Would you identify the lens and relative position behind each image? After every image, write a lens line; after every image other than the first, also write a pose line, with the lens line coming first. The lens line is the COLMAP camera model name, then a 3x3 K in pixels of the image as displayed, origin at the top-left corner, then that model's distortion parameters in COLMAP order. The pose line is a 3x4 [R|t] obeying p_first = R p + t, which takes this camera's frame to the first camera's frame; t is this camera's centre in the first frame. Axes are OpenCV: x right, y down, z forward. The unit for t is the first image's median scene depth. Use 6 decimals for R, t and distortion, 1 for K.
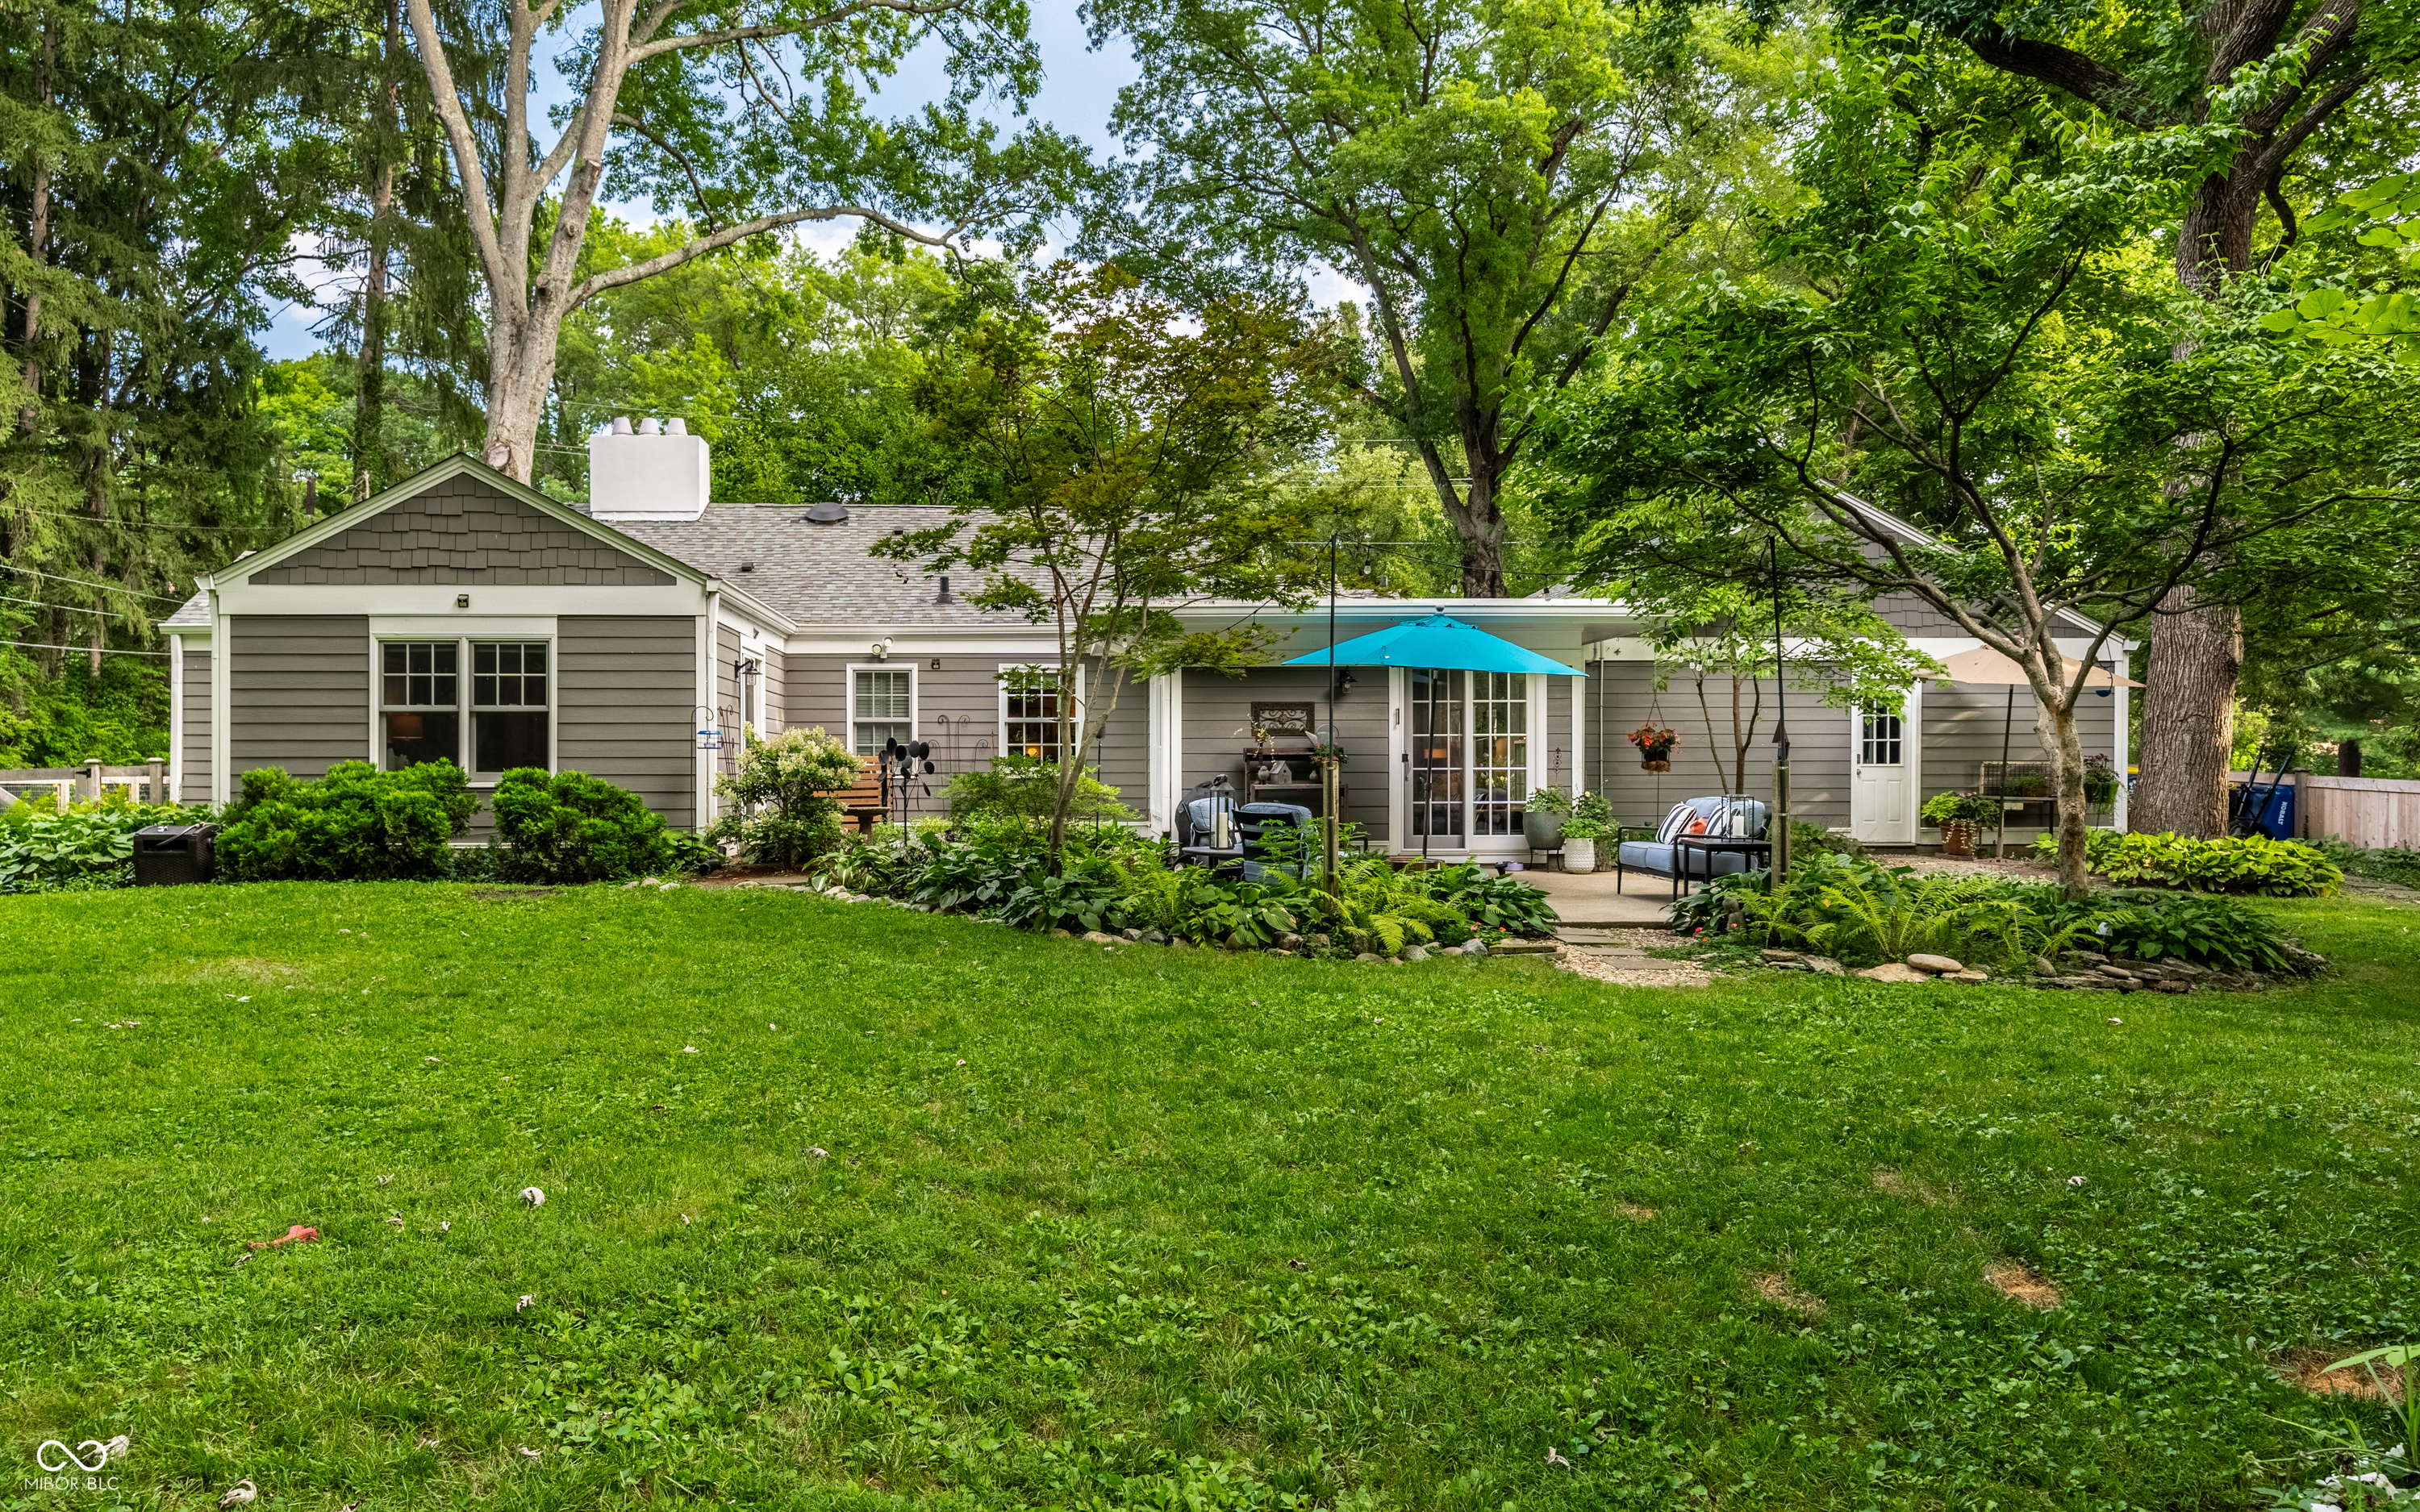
lens RADIAL K [[1468.3, 0, 1210.0], [0, 1468.3, 756.0], [0, 0, 1]] dist [0.002634, 0.000543]
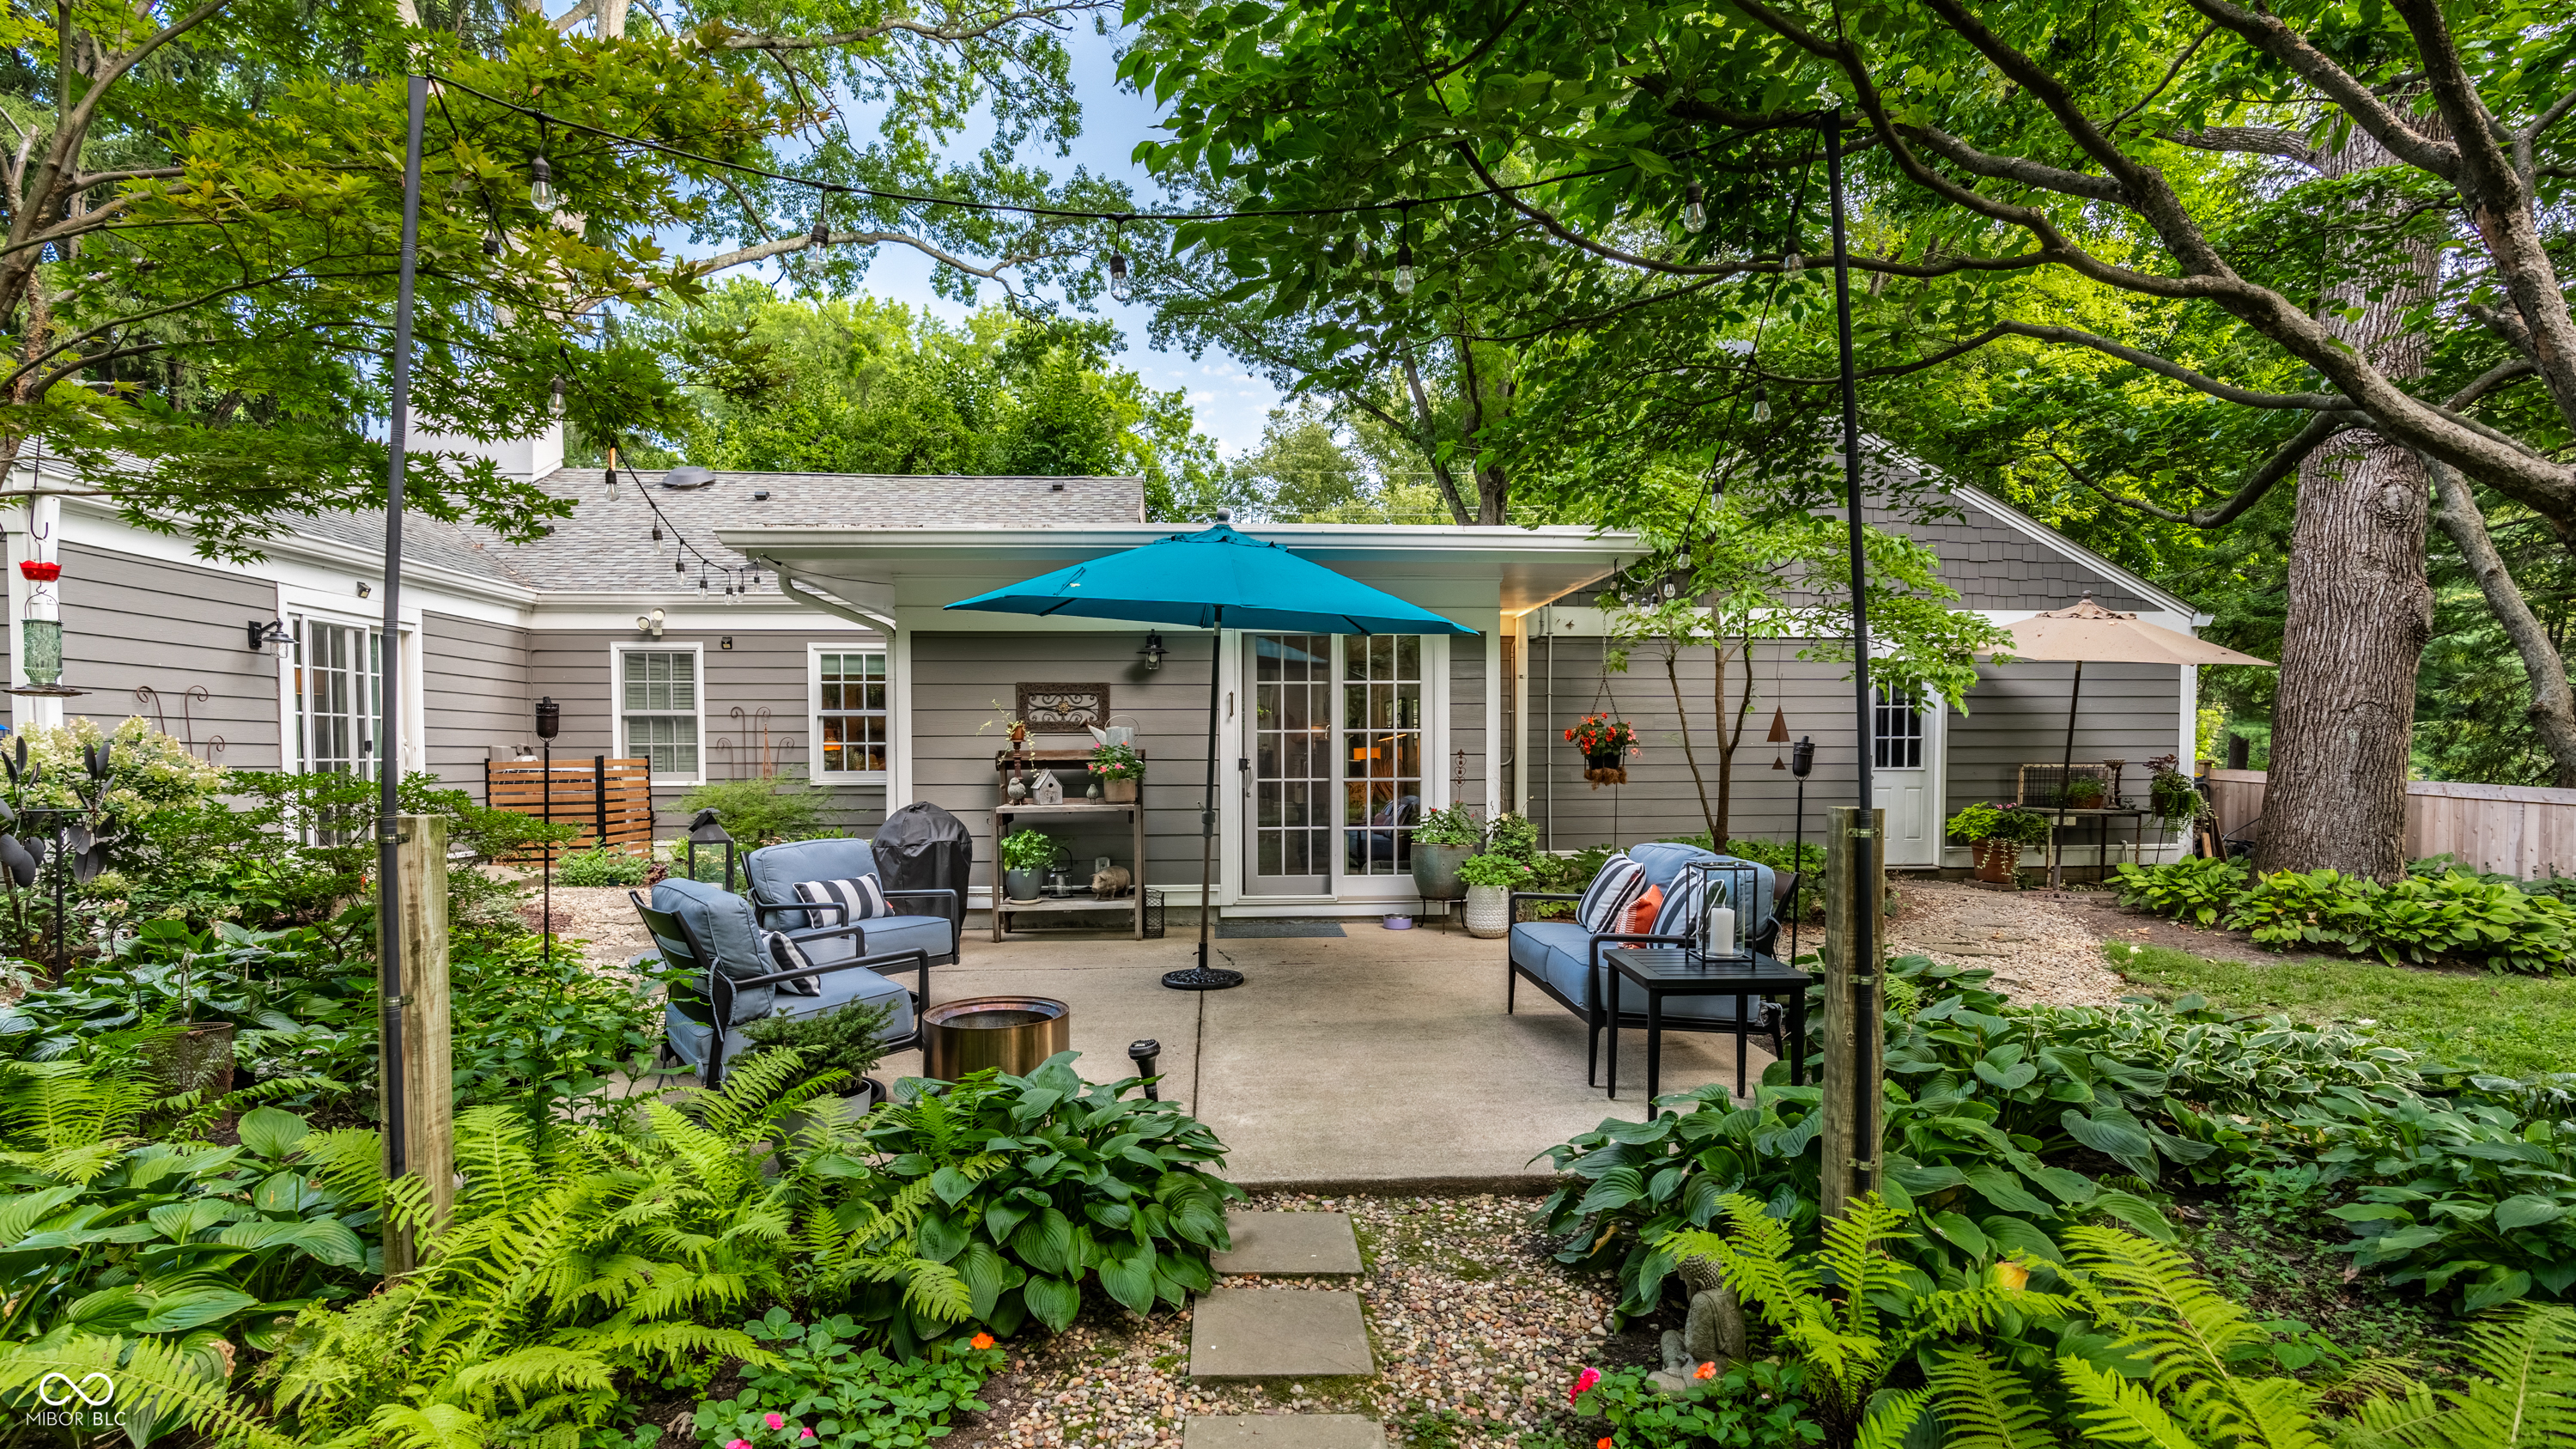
lens RADIAL K [[1284.1, 0, 1290.5], [0, 1284.1, 776.9], [0, 0, 1]] dist [-0.004468, -0.000687]
pose [[0.999777, -0.001001, 0.021079, 0.109902], [0.000570, 0.999791, 0.020418, -0.003913], [-0.021095, -0.020401, 0.999569, 0.306052]]
